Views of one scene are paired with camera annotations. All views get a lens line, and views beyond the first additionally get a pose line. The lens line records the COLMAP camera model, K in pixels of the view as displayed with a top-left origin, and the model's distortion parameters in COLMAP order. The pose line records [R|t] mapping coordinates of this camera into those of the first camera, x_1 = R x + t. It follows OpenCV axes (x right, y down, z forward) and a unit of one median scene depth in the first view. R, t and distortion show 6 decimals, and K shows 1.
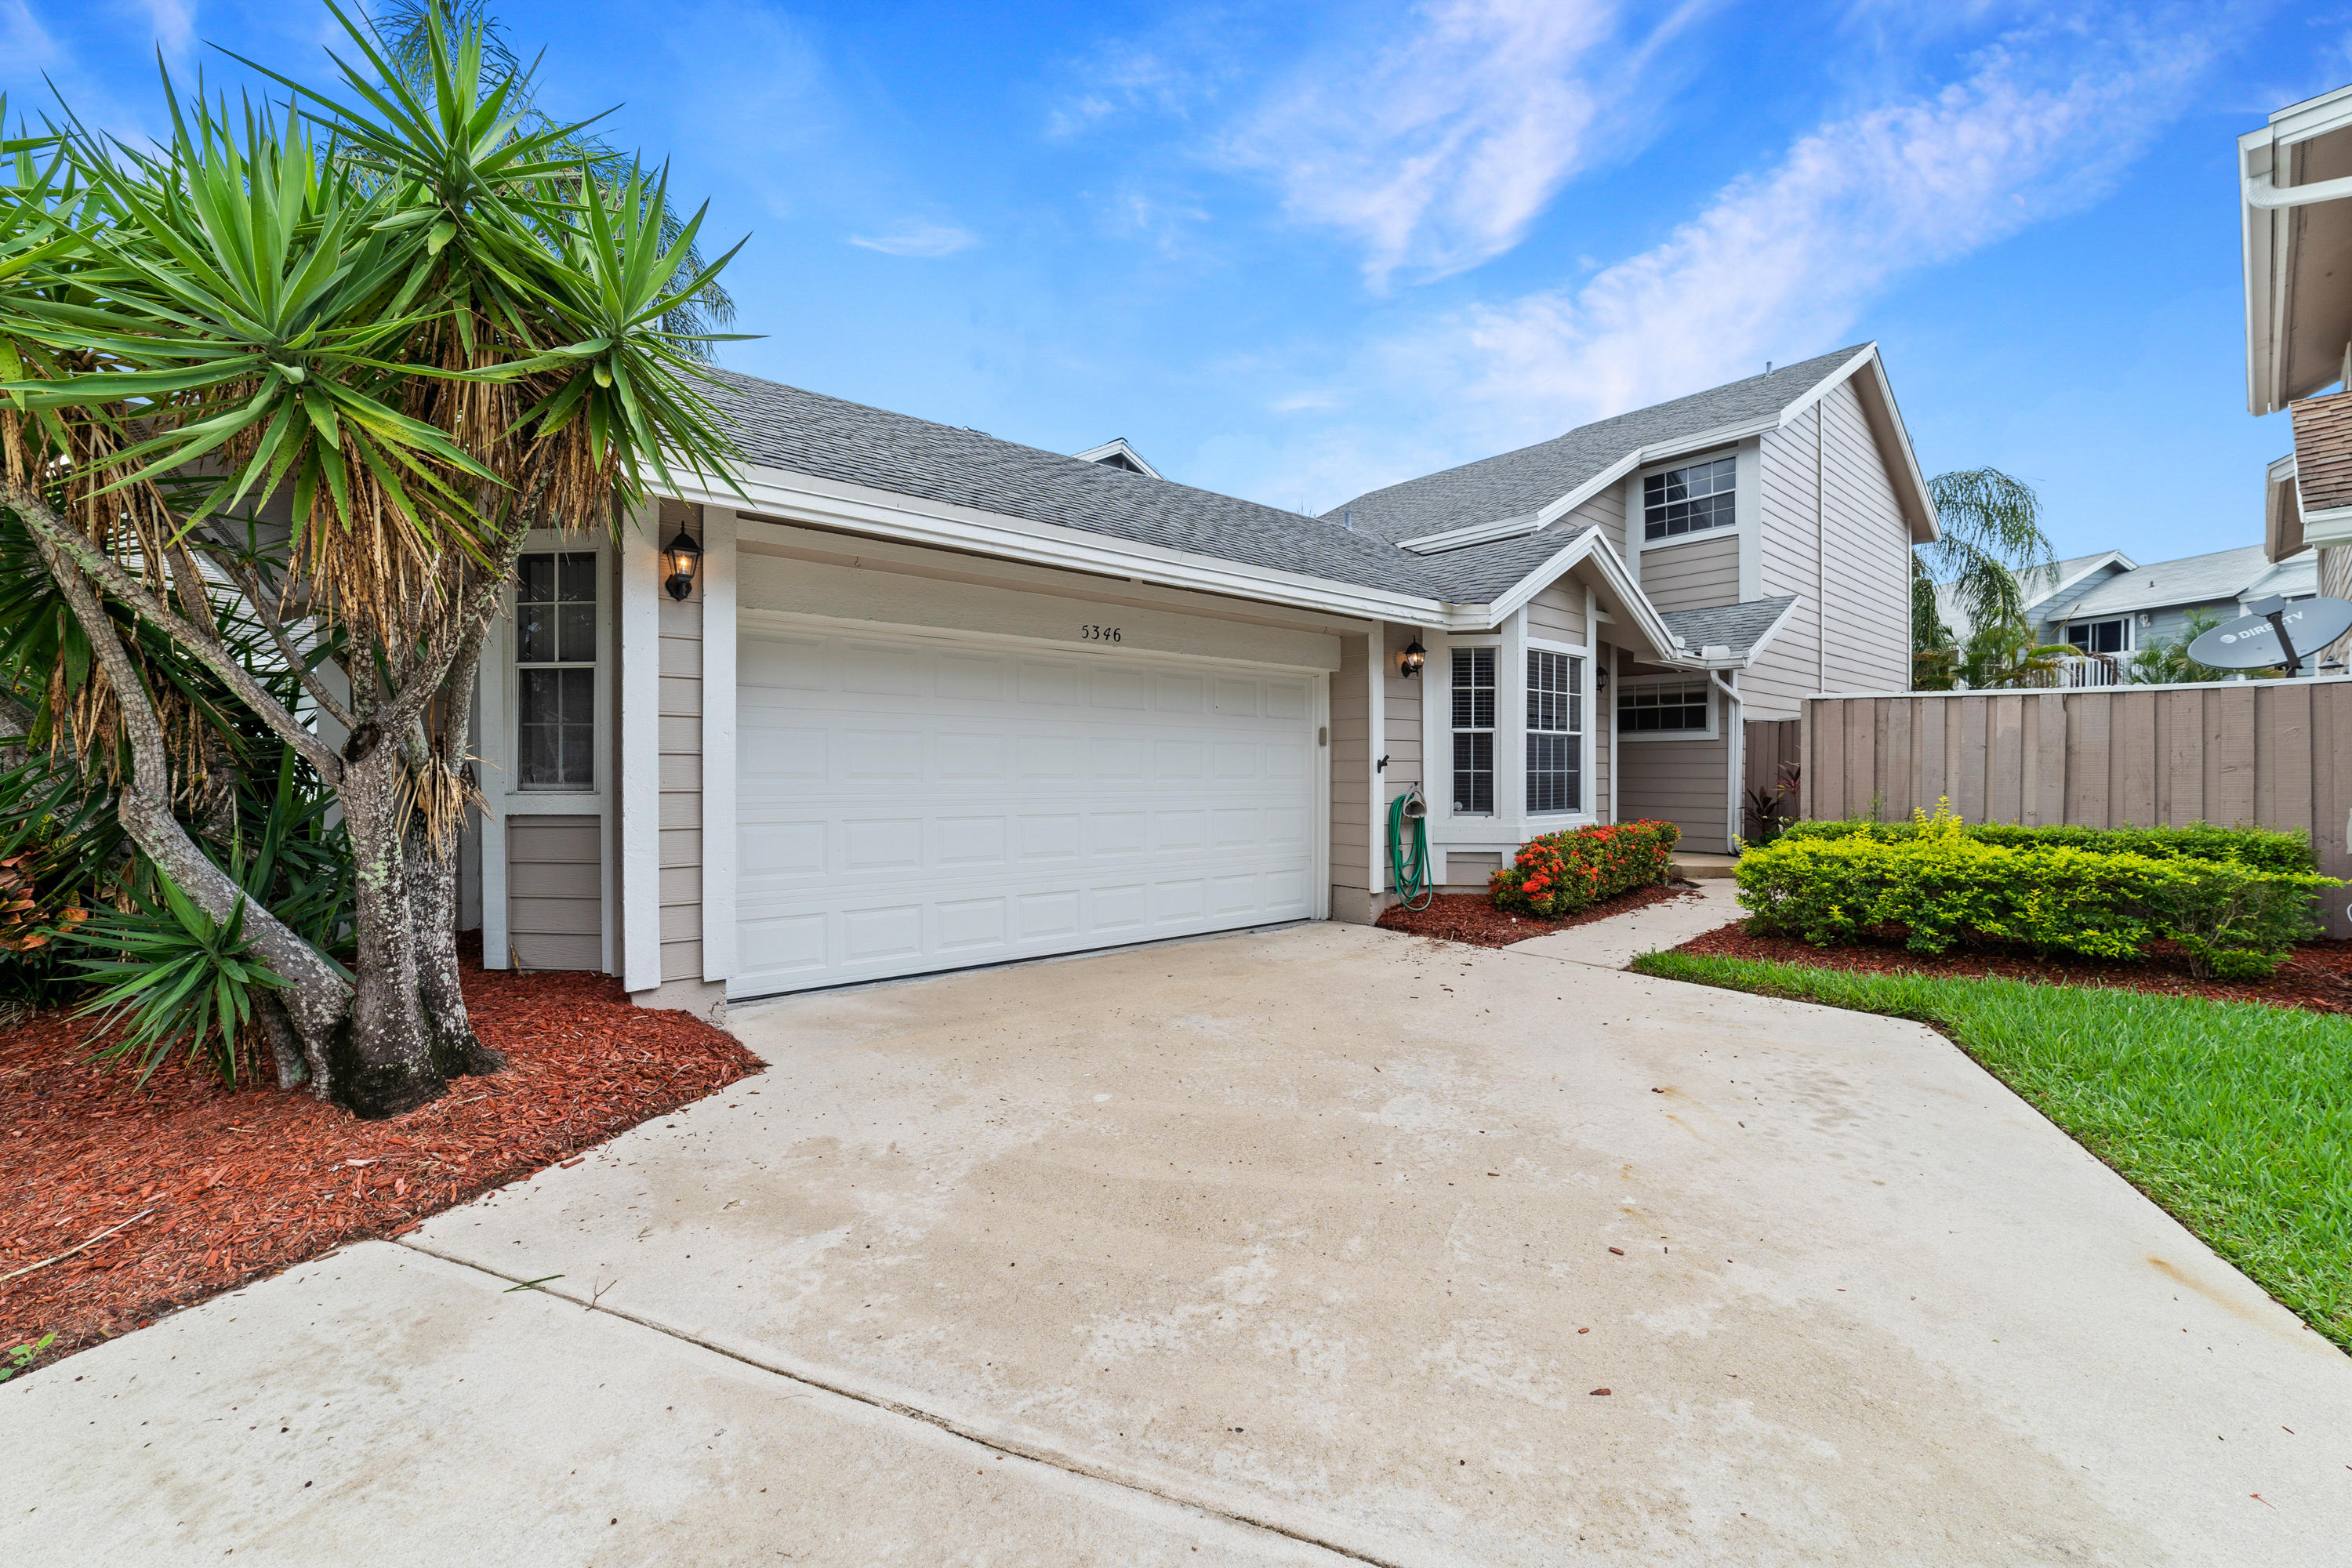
lens RADIAL K [[905.0, 0, 1172.3], [0, 905.0, 793.4], [0, 0, 1]] dist [-0.035445, 0.013438]
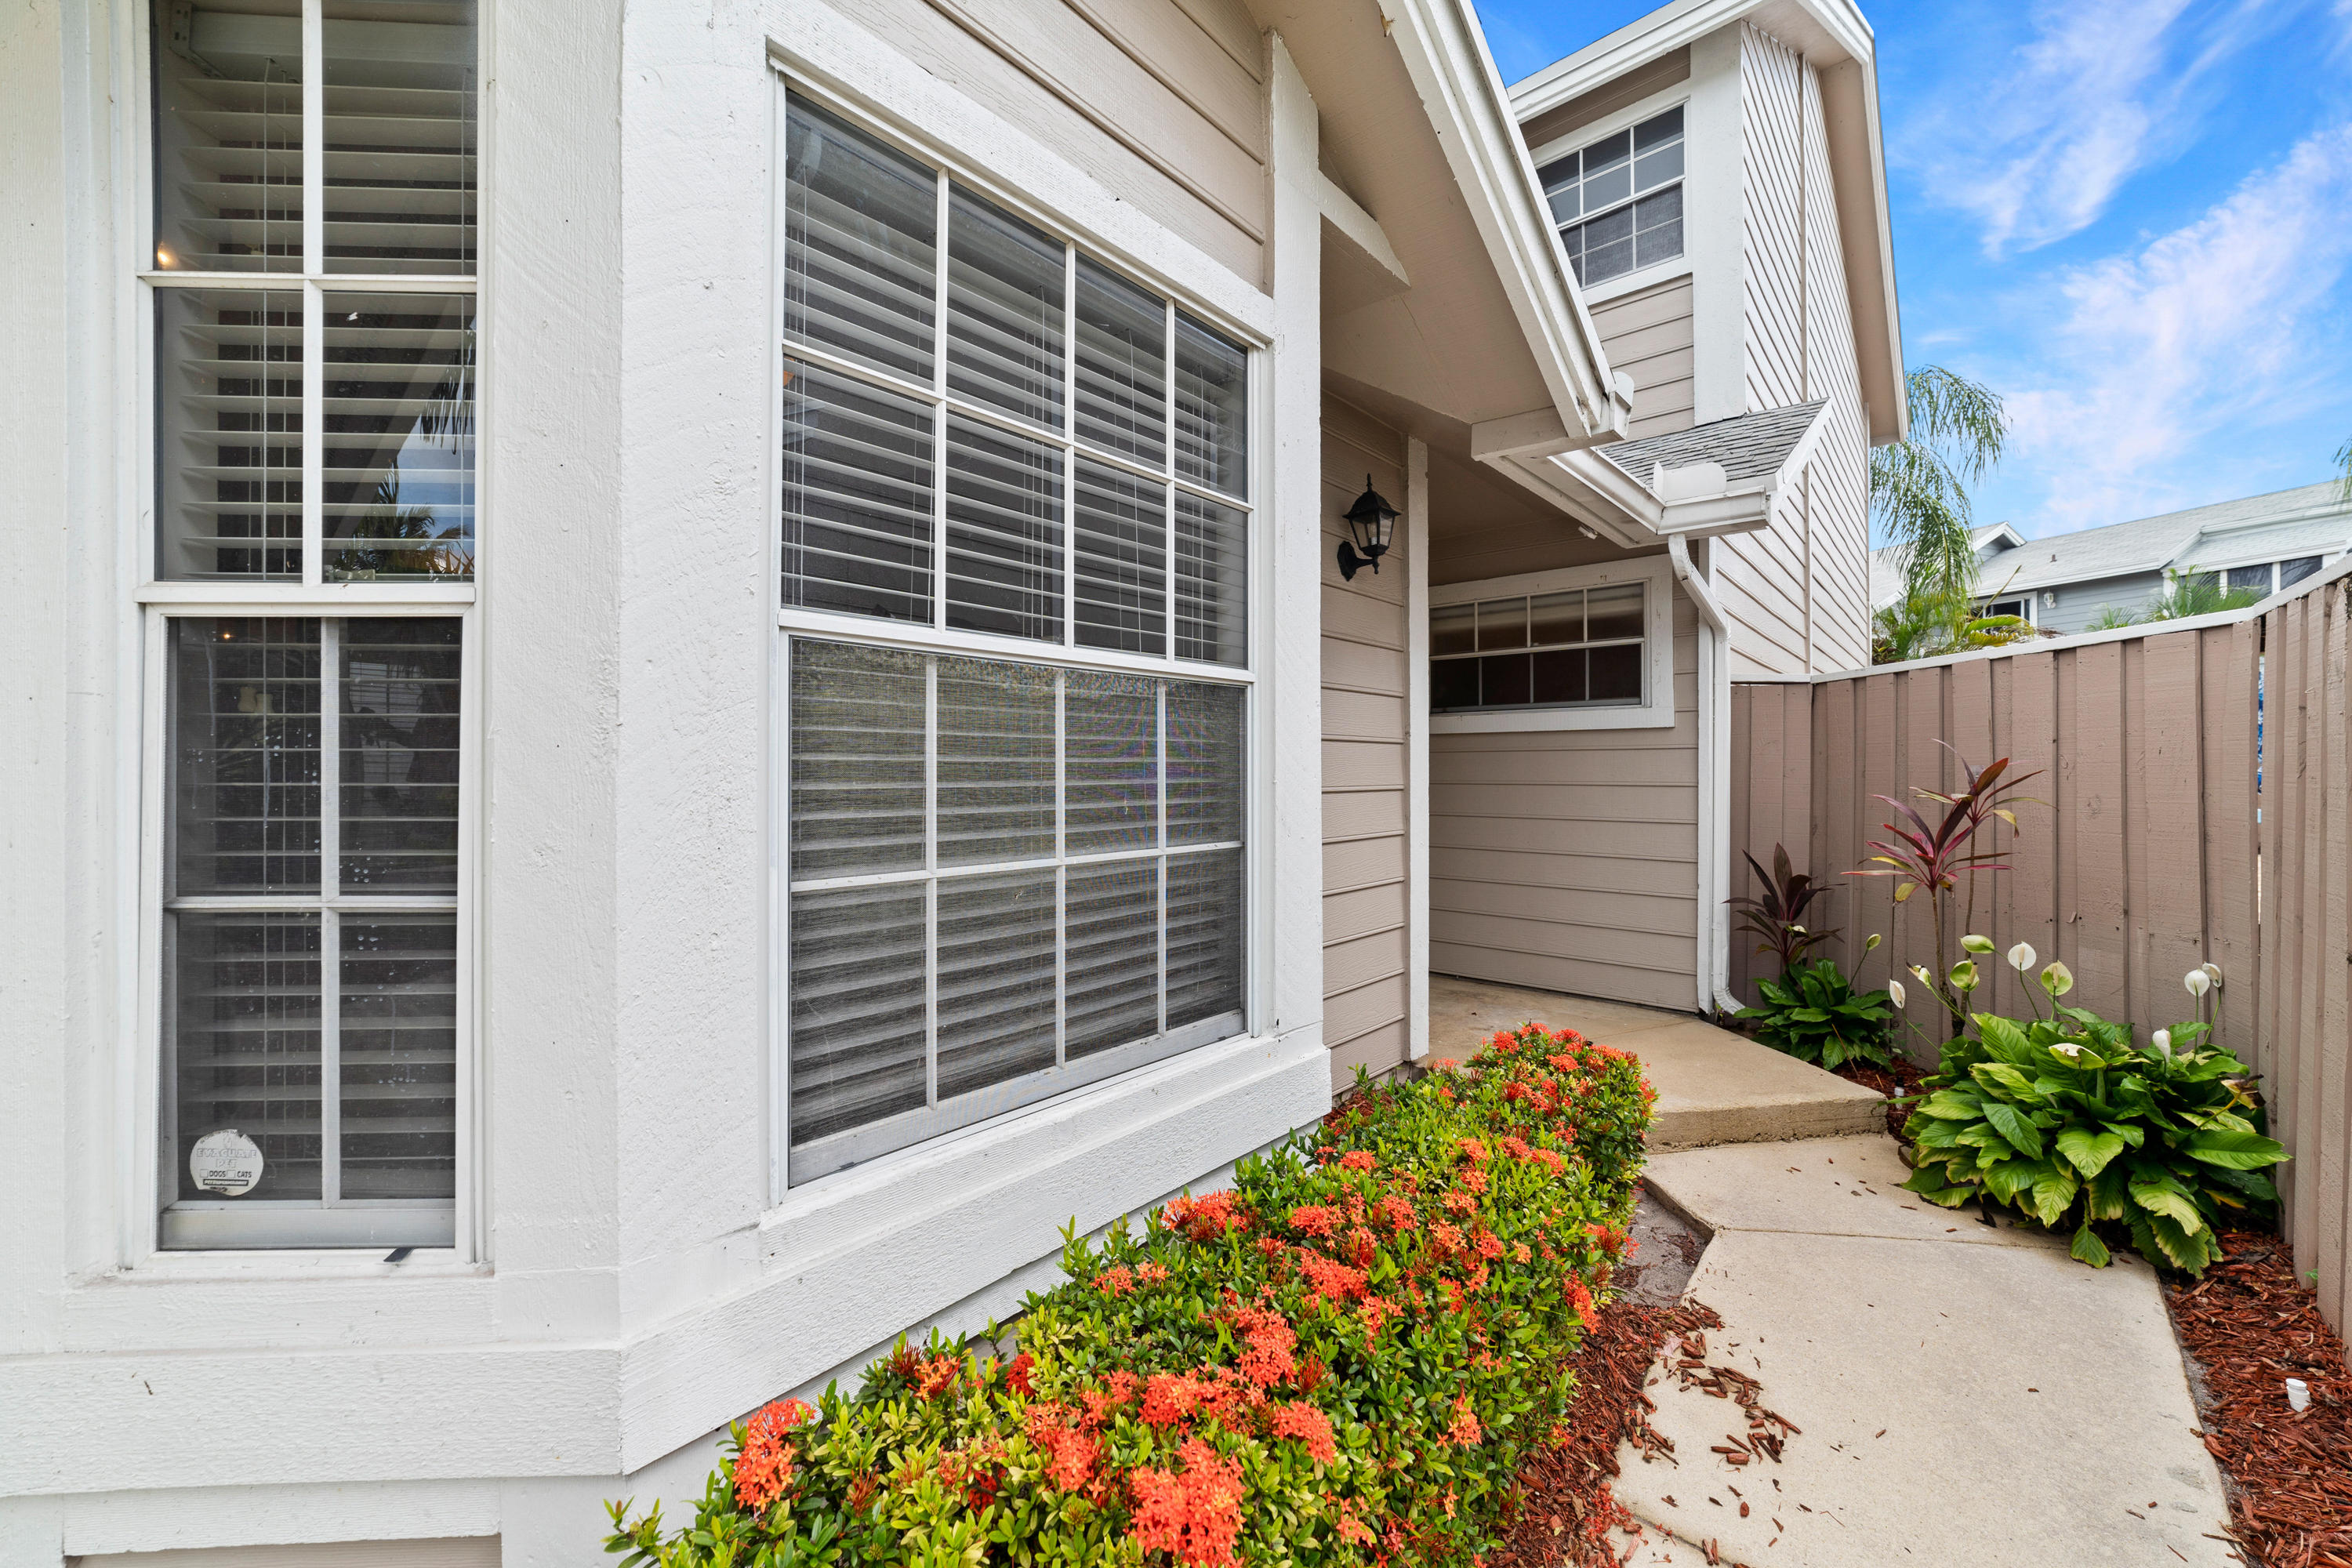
lens RADIAL K [[905.0, 0, 1172.3], [0, 905.0, 793.4], [0, 0, 1]] dist [-0.035445, 0.013438]
pose [[0.988814, -0.000745, 0.149151, 0.331093], [0.000544, 0.999999, 0.001391, -0.031268], [-0.149152, -0.001294, 0.988813, 0.640823]]
